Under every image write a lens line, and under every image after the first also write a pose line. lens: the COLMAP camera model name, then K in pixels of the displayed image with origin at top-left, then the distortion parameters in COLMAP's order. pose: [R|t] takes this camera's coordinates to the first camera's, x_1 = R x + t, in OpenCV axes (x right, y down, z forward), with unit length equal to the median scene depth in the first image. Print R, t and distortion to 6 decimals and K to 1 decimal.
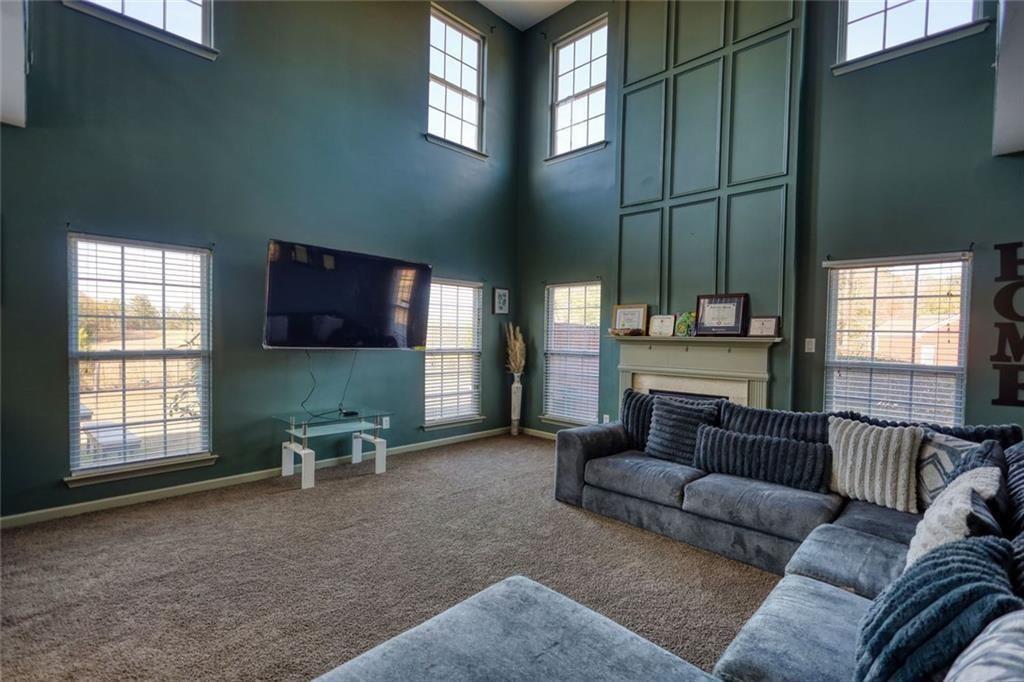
lens RADIAL K [[466.8, 0, 512.0], [0, 466.8, 341.0], [0, 0, 1]] dist [-0.000867, -0.000122]
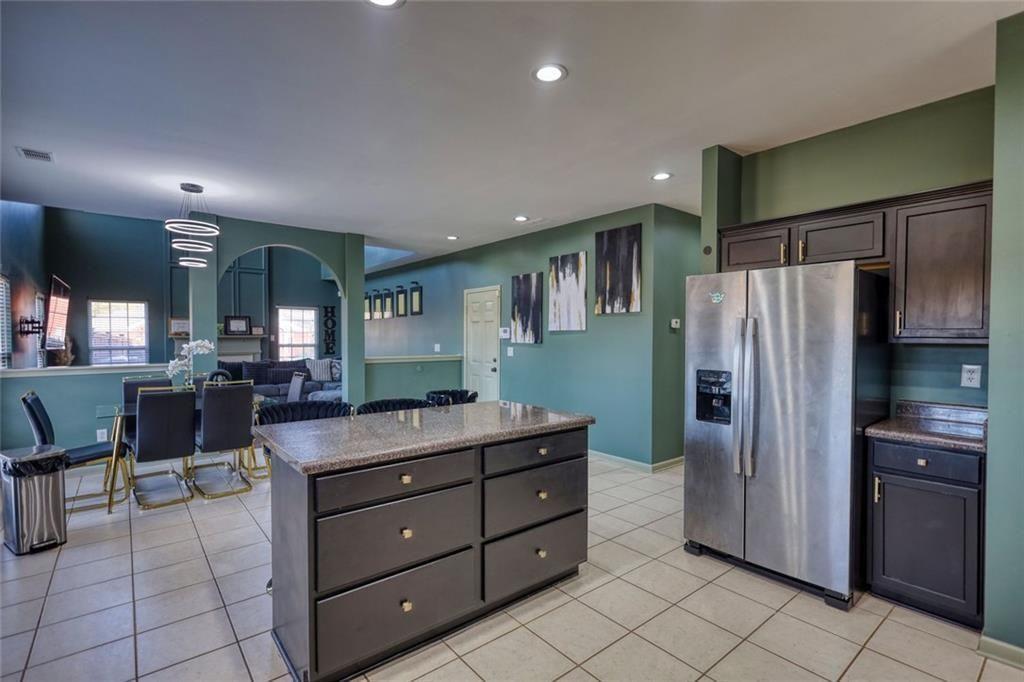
lens RADIAL K [[478.5, 0, 512.0], [0, 478.5, 341.0], [0, 0, 1]] dist [-0.002007, -0.000459]
pose [[0.108867, -0.042081, 0.993165, -1.795378], [0.006299, 0.999113, 0.041643, -0.073949], [-0.994036, 0.001722, 0.109036, -0.577953]]
